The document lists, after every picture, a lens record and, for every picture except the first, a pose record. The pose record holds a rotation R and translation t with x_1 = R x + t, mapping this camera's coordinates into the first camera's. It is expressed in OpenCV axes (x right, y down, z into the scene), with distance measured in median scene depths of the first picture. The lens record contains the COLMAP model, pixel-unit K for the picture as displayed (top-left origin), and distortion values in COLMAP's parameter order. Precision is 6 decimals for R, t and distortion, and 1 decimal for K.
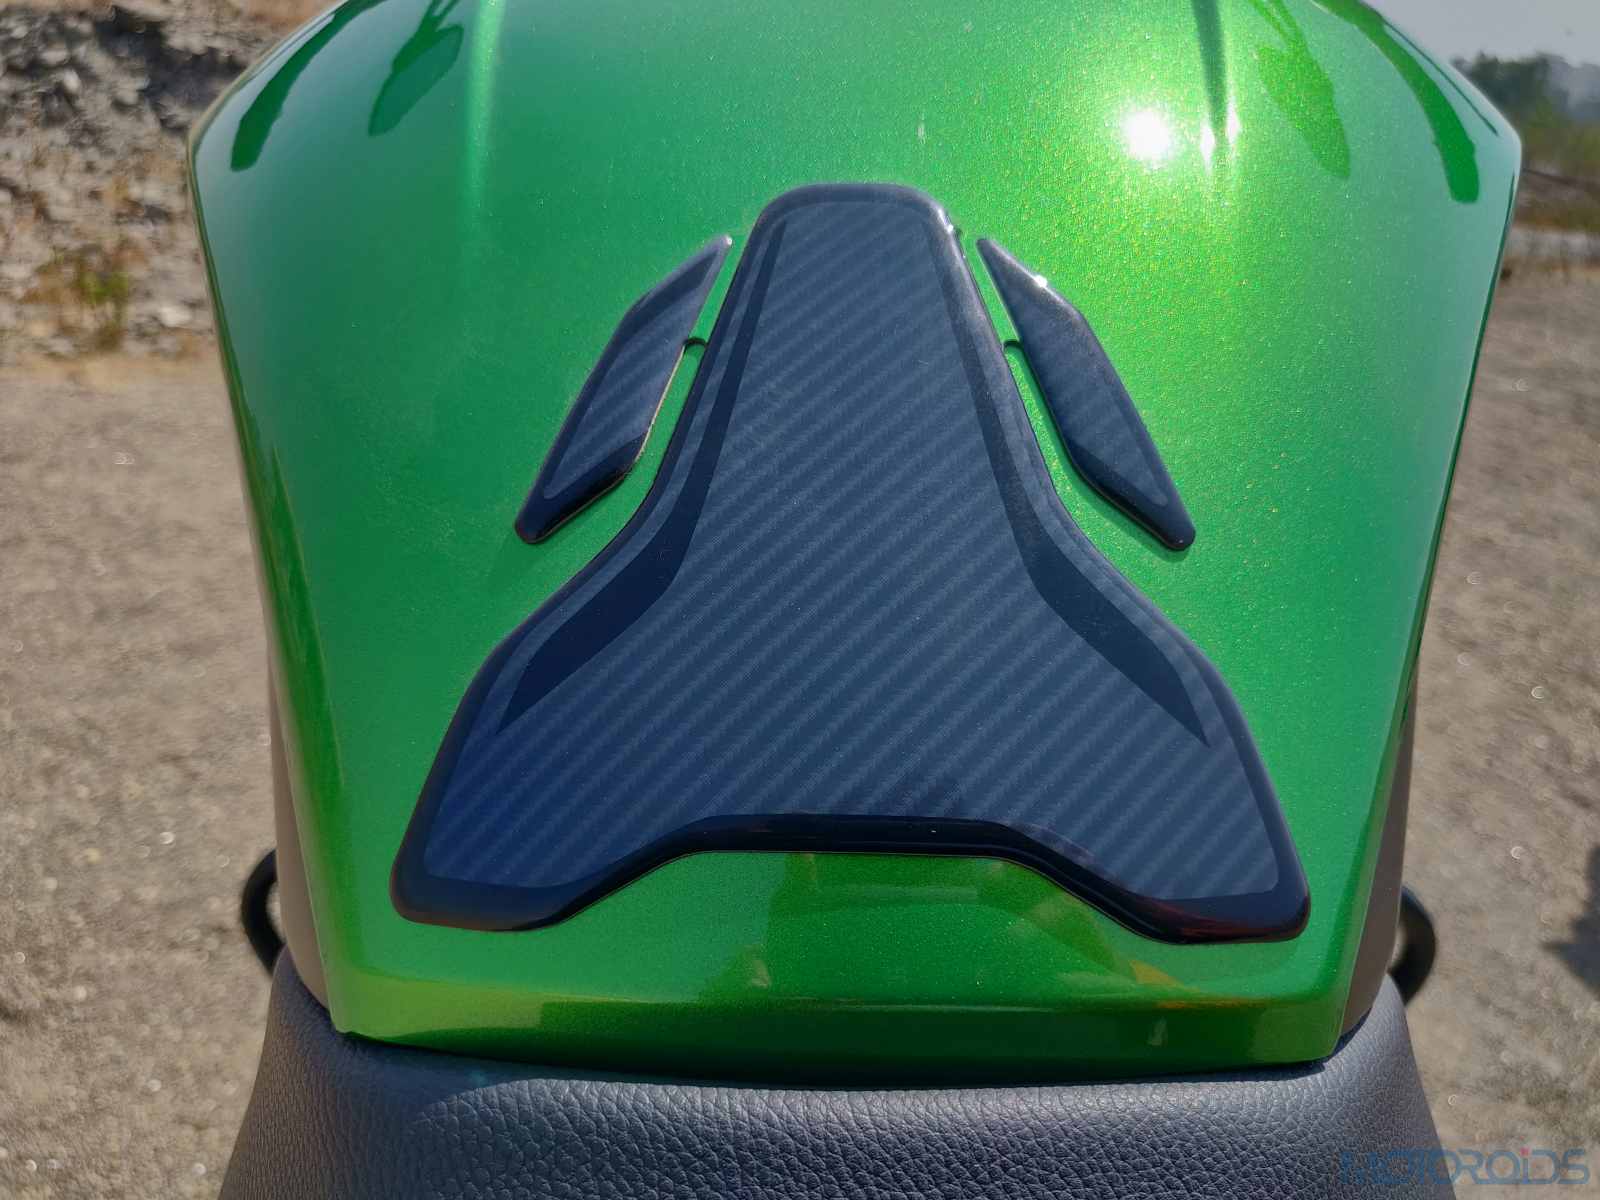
lens RADIAL K [[1265.6, 0, 807.9], [0, 1265.6, 608.0], [0, 0, 1]] dist [0.001714, 0.000295]
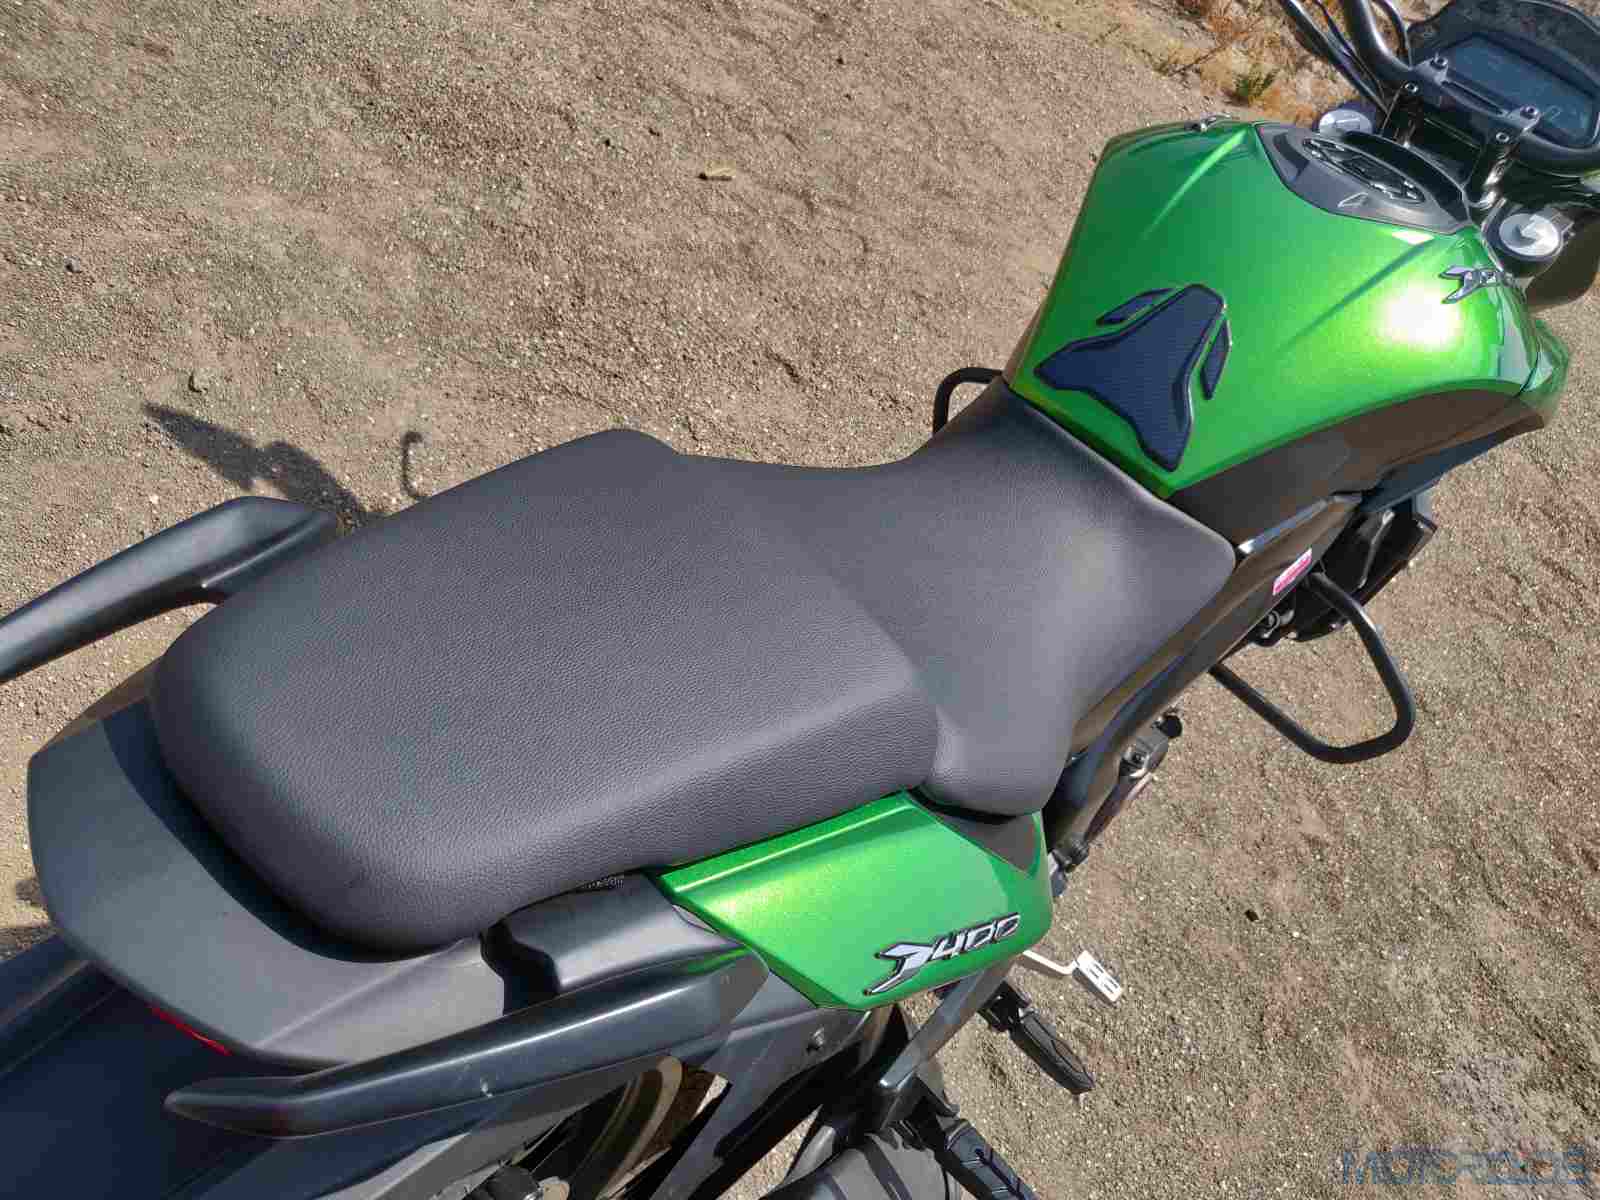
lens RADIAL K [[1265.6, 0, 807.9], [0, 1265.6, 608.0], [0, 0, 1]] dist [0.001714, 0.000295]
pose [[0.729494, 0.599931, -0.328514, 0.196431], [-0.504517, 0.796263, 0.333808, -0.038676], [0.461845, -0.077770, 0.883544, -0.630842]]
